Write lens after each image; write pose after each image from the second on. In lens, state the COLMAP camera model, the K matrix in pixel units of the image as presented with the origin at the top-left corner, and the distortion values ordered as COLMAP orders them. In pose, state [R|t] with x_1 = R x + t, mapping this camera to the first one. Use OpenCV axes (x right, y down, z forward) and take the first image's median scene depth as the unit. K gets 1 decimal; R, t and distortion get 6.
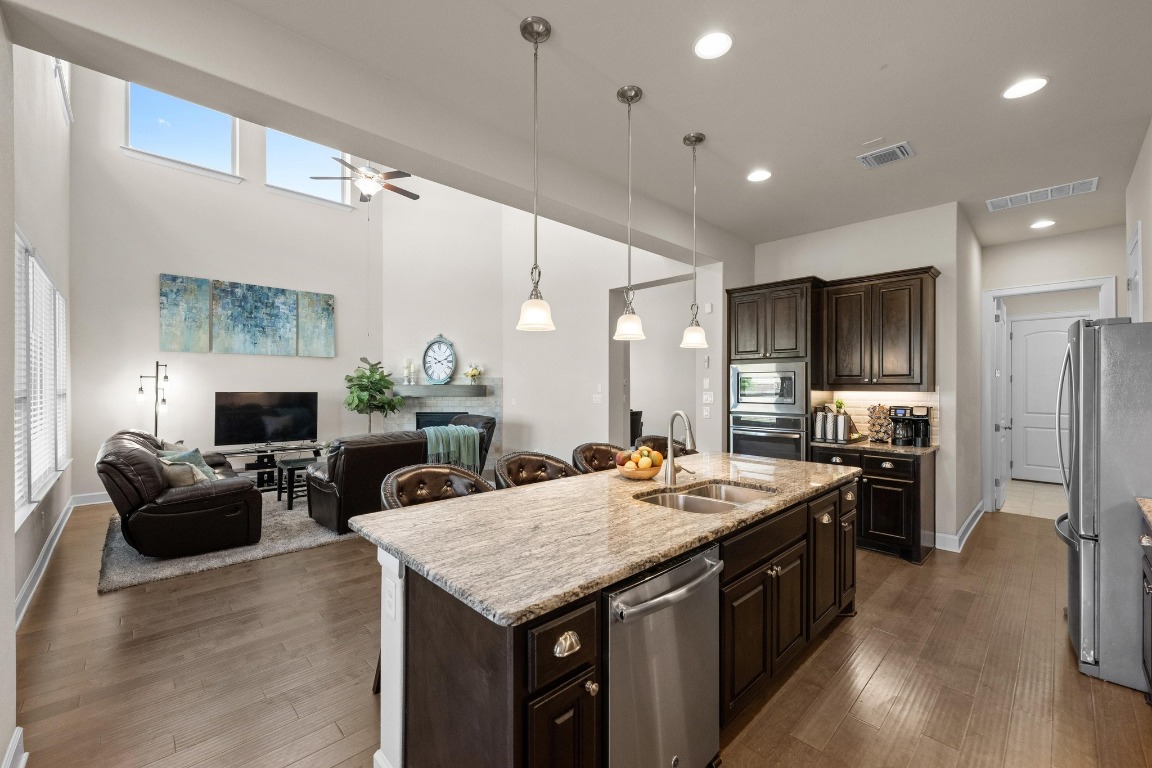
lens RADIAL K [[463.8, 0, 576.0], [0, 463.8, 384.0], [0, 0, 1]] dist [-0.000078, 0.000036]
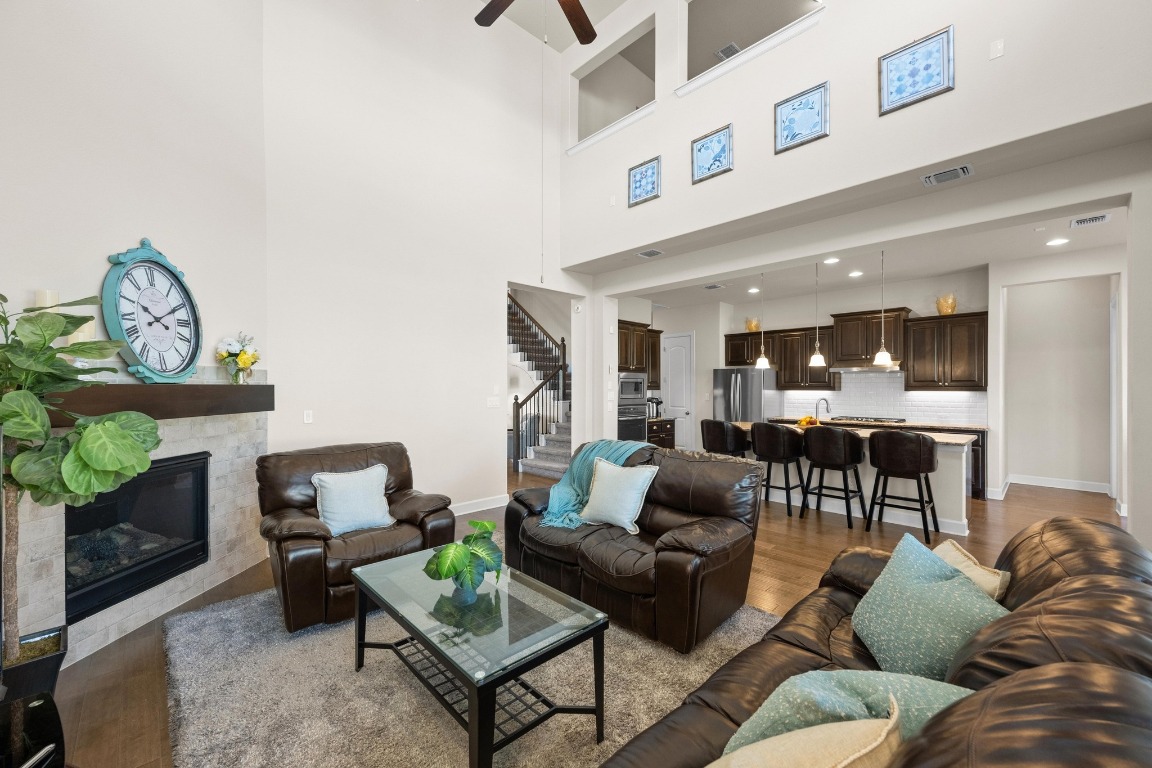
lens RADIAL K [[454.9, 0, 576.0], [0, 454.9, 384.0], [0, 0, 1]] dist [0.000261, -0.000098]
pose [[0.005889, 0.006241, 0.999963, -0.749036], [-0.003328, 0.999975, -0.006222, 0.003028], [-0.999977, -0.003292, 0.005909, 0.790446]]
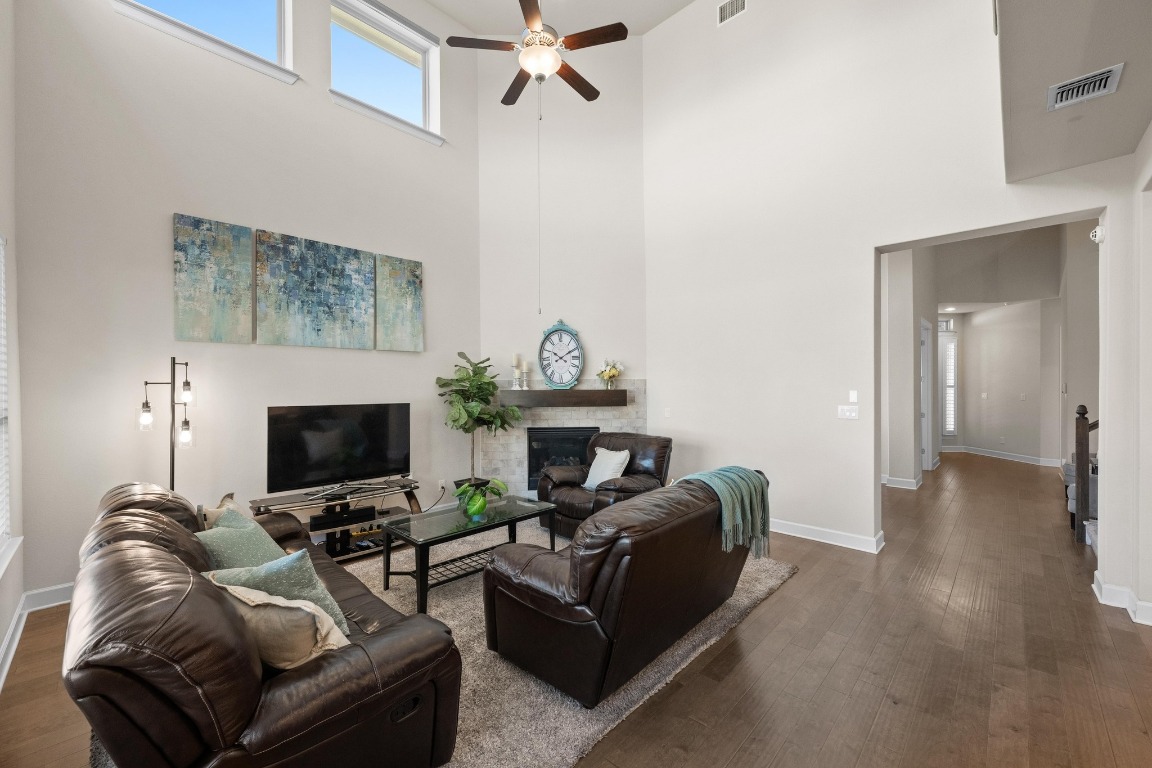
lens RADIAL K [[454.9, 0, 576.0], [0, 454.9, 384.0], [0, 0, 1]] dist [0.000261, -0.000098]
pose [[0.999271, -0.005306, 0.037809, -0.348453], [0.005149, 0.999978, 0.004241, -0.012087], [-0.037830, -0.004044, 0.999276, 0.338590]]
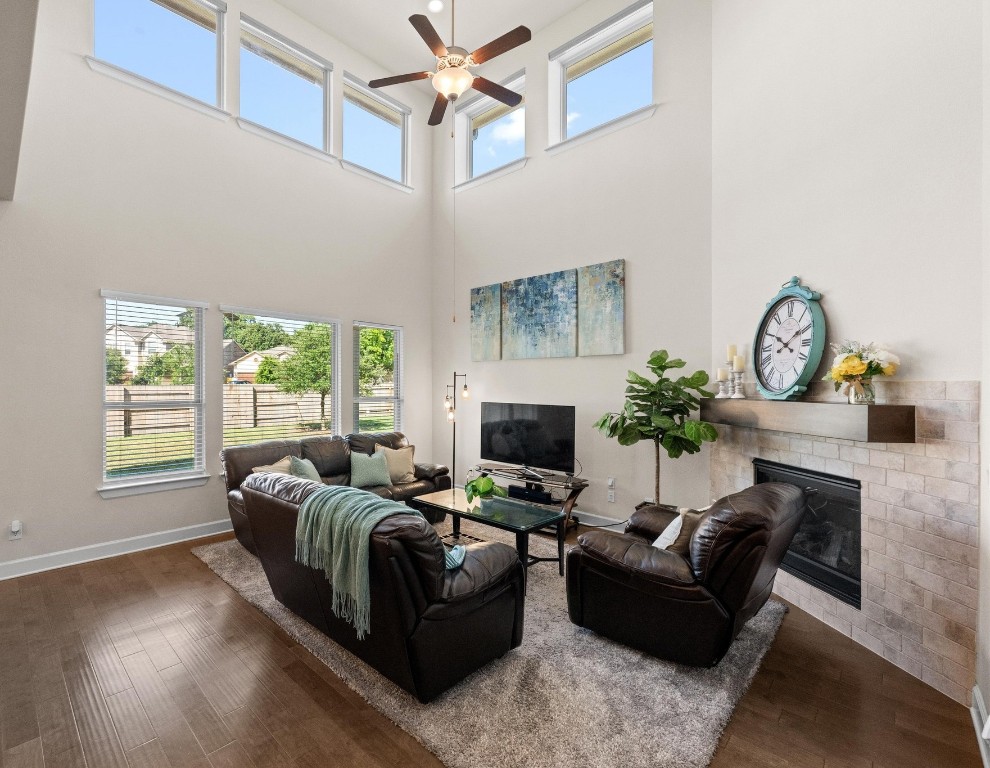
lens RADIAL K [[458.6, 0, 417.5], [0, 458.6, 383.4], [0, 0, 1]] dist [0.000461, 0.000064]
pose [[-0.010294, -0.006697, -0.999925, 0.140511], [-0.001143, 0.999977, -0.006685, -0.012435], [0.999946, 0.001074, -0.010302, 0.786697]]
